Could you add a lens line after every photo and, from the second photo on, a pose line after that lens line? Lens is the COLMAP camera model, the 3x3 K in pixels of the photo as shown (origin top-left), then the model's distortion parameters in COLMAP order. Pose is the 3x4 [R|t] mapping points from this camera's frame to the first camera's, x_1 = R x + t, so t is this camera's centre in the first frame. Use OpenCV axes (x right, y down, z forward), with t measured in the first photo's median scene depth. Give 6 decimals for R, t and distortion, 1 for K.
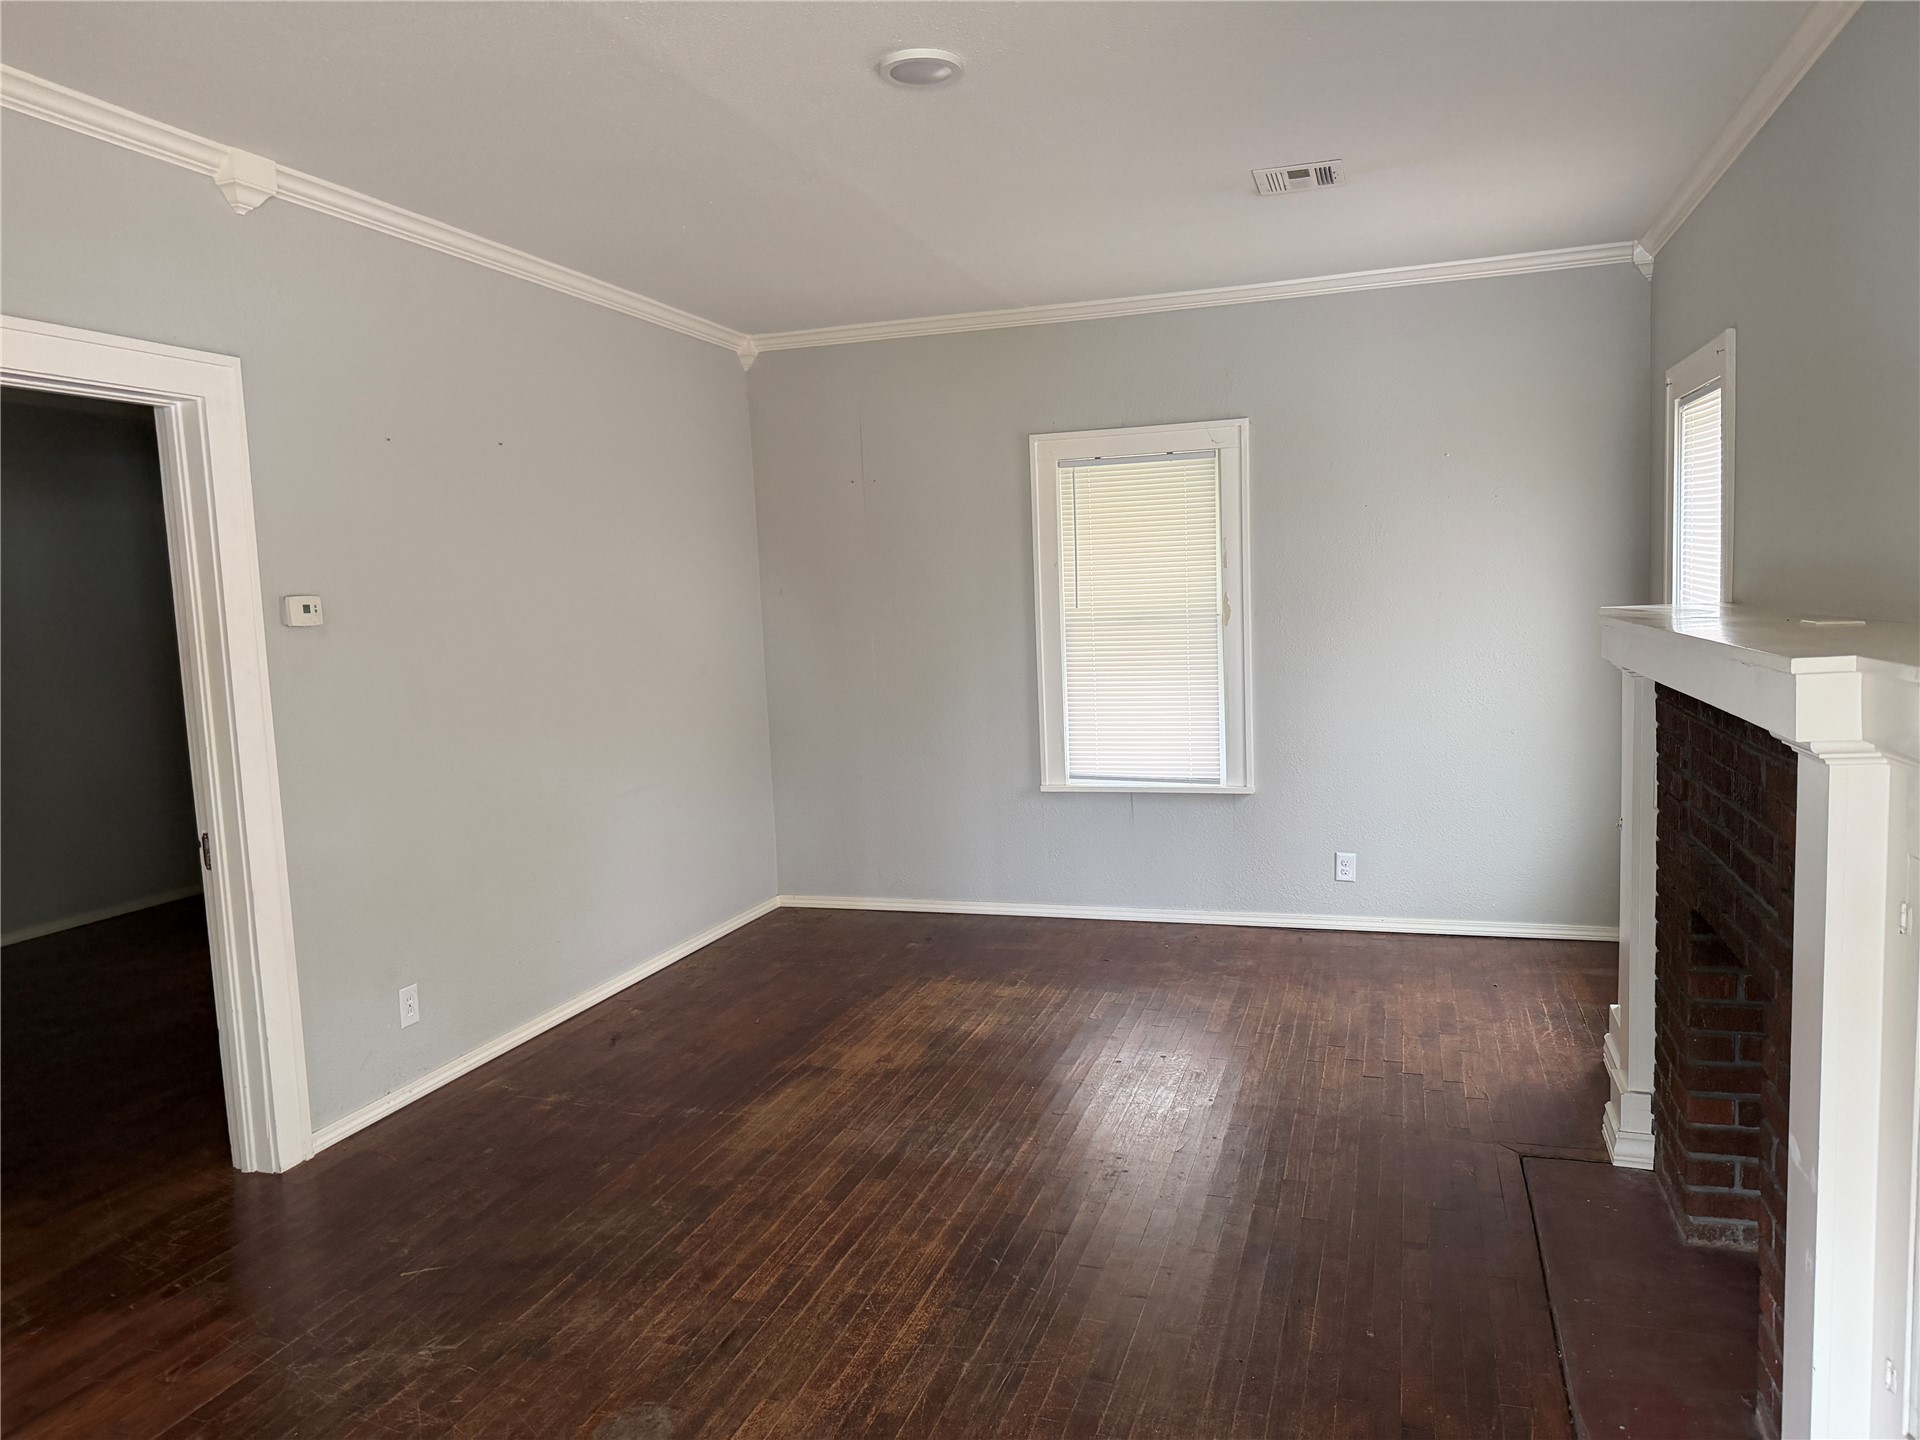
lens RADIAL K [[1356.3, 0, 960.0], [0, 1356.3, 720.0], [0, 0, 1]] dist [0.001077, 0.000836]
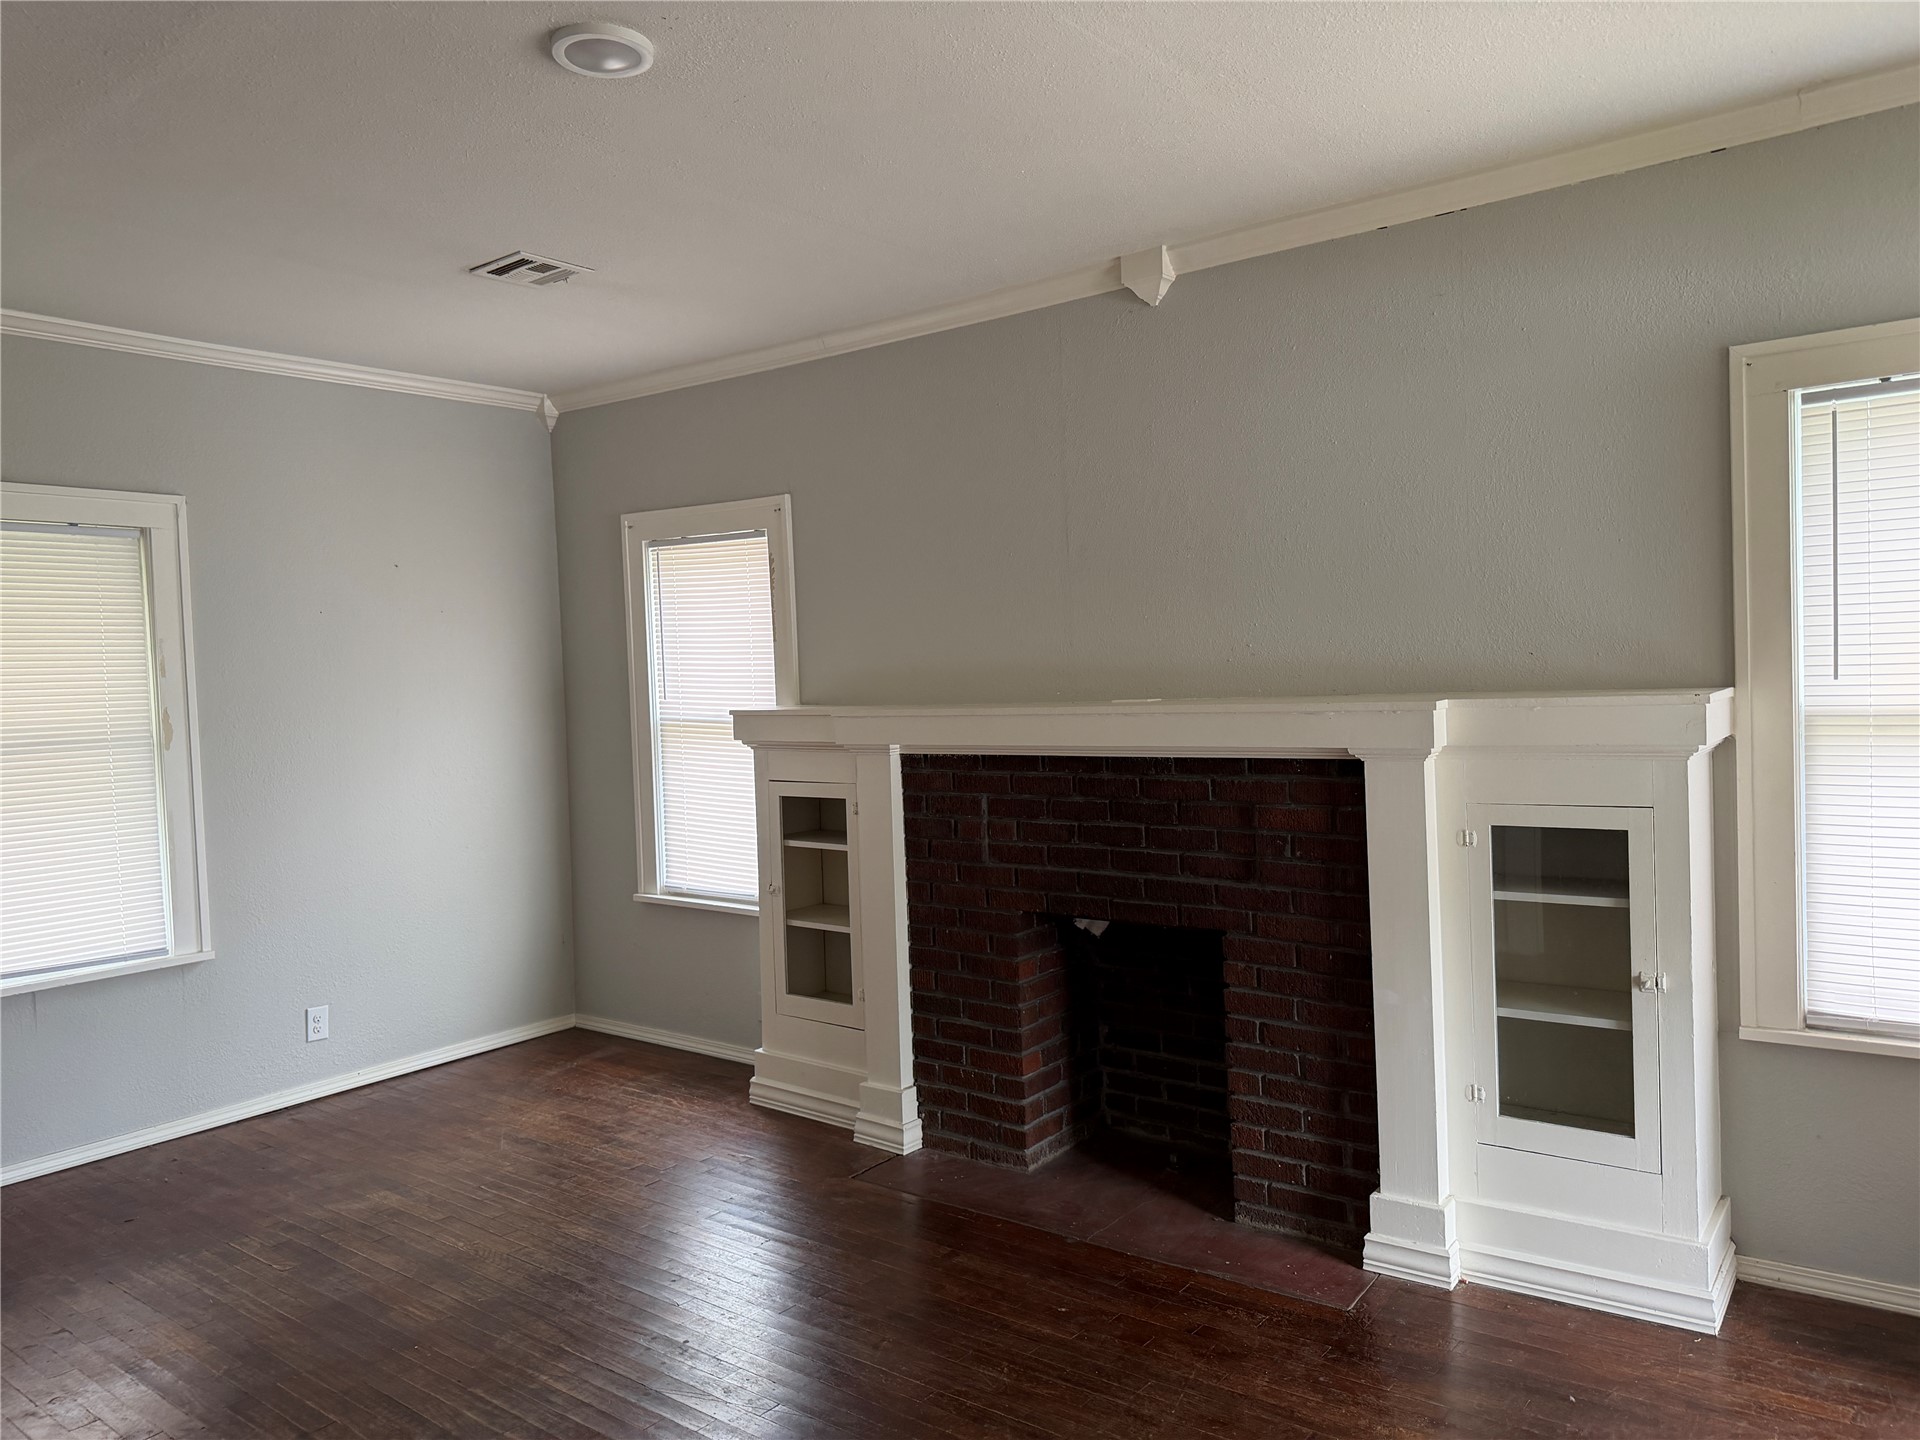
lens RADIAL K [[1344.2, 0, 958.4], [0, 1344.2, 703.3], [0, 0, 1]] dist [0.036093, -0.003982]
pose [[0.334810, 0.003009, 0.942281, -0.422903], [0.111703, 0.992817, -0.042861, -0.012643], [-0.935641, 0.119606, 0.332069, 0.325007]]
